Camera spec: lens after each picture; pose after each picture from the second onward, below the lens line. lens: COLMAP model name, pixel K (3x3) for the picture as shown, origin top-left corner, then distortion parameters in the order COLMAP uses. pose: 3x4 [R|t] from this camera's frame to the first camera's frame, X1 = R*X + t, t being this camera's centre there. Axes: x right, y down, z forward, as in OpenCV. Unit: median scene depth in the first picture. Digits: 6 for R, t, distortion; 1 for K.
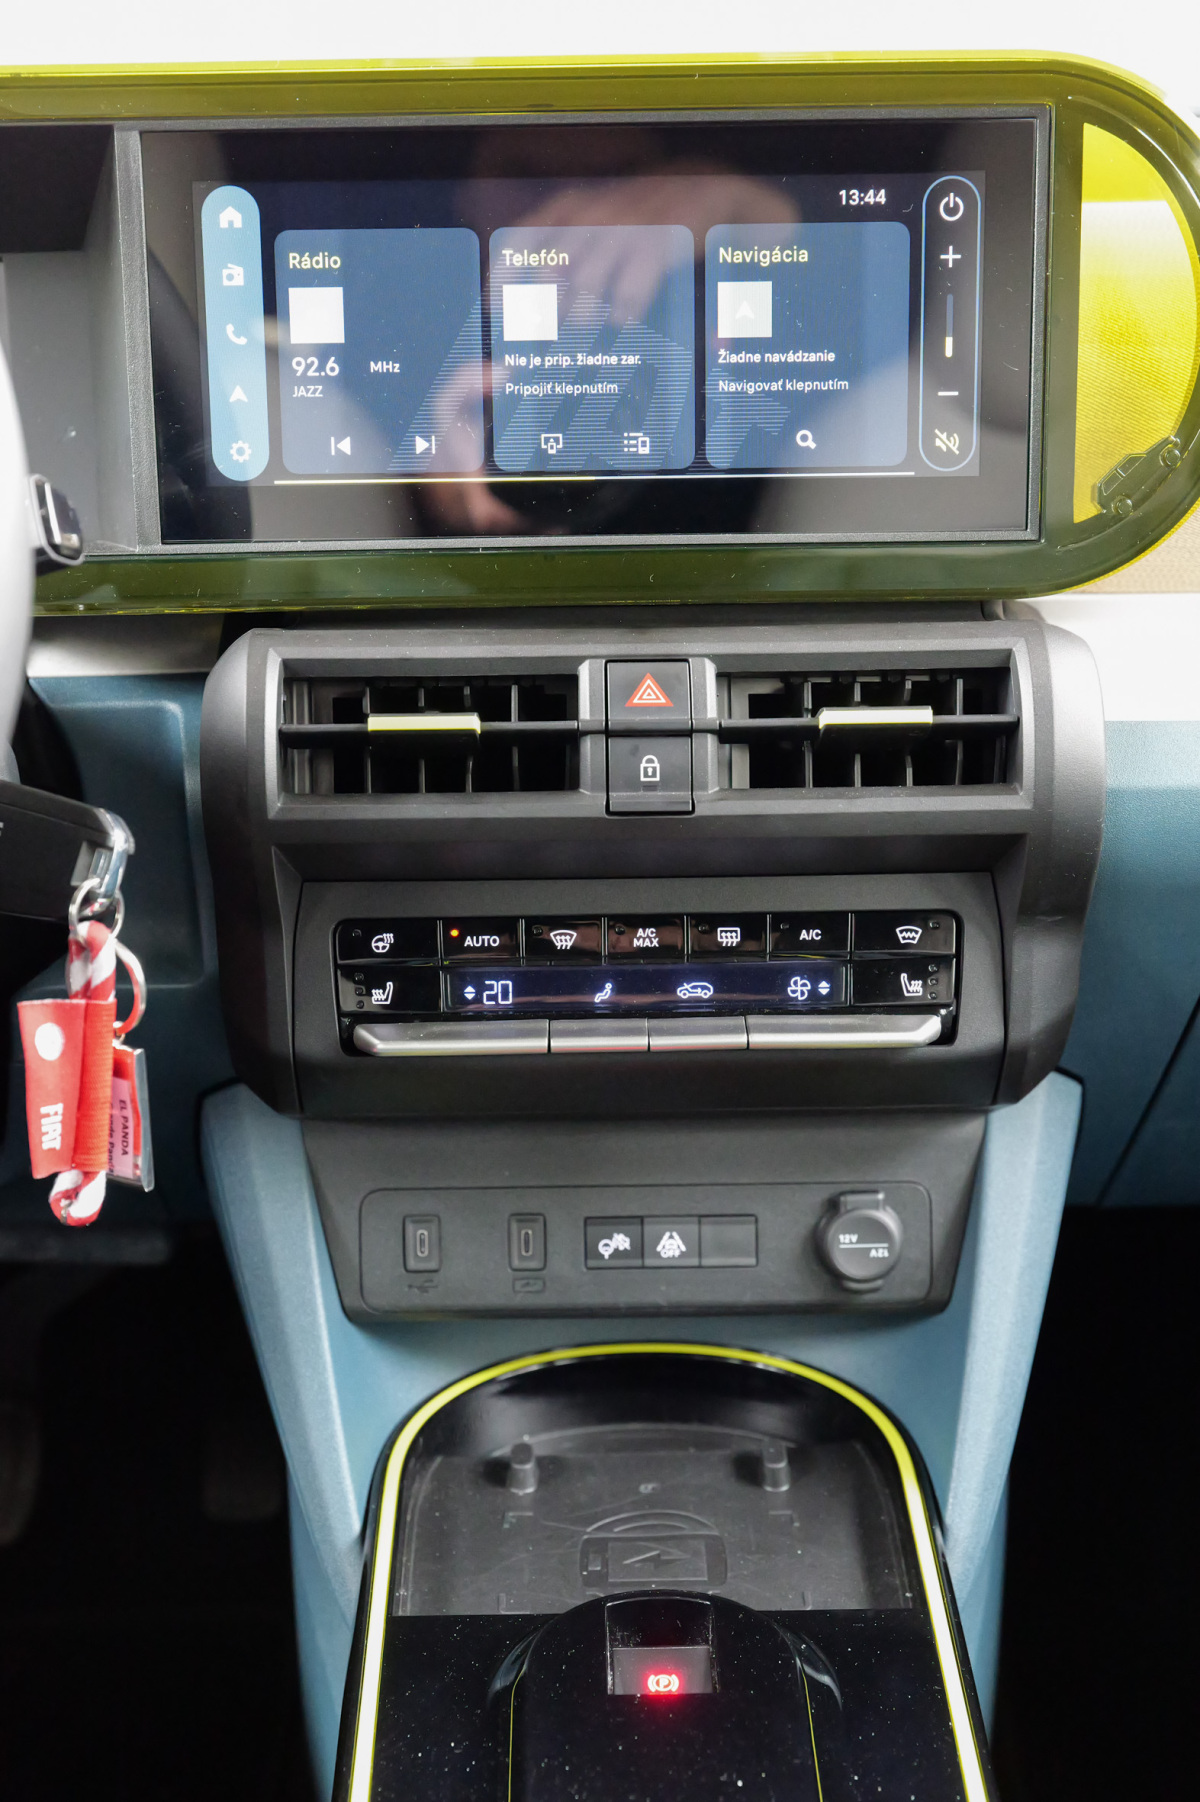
lens RADIAL K [[2359.5, 0, 588.4], [0, 2359.5, 906.4], [0, 0, 1]] dist [0.011316, 0.000000]
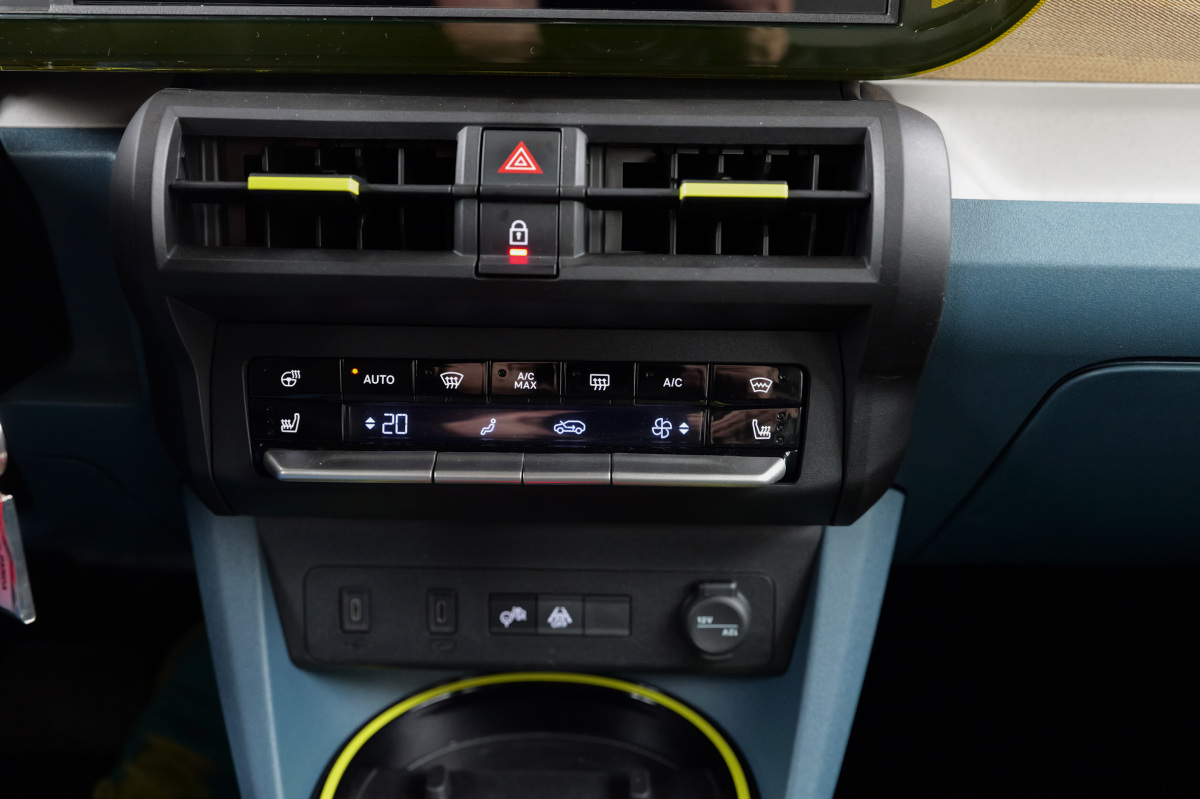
lens RADIAL K [[1273.5, 0, 607.4], [0, 1273.5, 400.8], [0, 0, 1]] dist [0.006876, 0.000000]
pose [[0.999501, 0.030362, -0.008709, 0.068661], [-0.029231, 0.993598, 0.109127, -0.044298], [0.011967, -0.108818, 0.993990, 0.399462]]
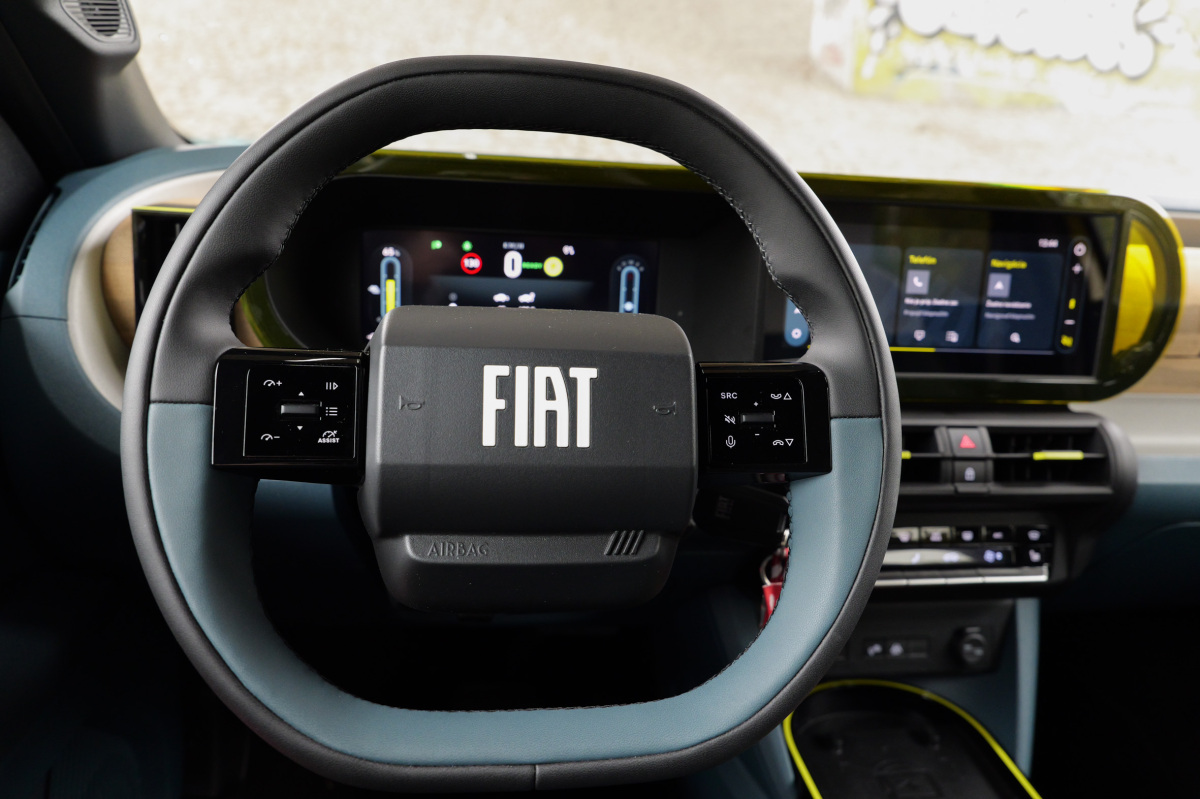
lens RADIAL K [[837.7, 0, 609.5], [0, 837.7, 394.0], [0, 0, 1]] dist [-0.025759, 0.014546]
pose [[0.989719, 0.028455, 0.140169, -0.433358], [-0.024606, 0.999273, -0.029114, -0.099990], [-0.140896, 0.025365, 0.989699, 0.193890]]
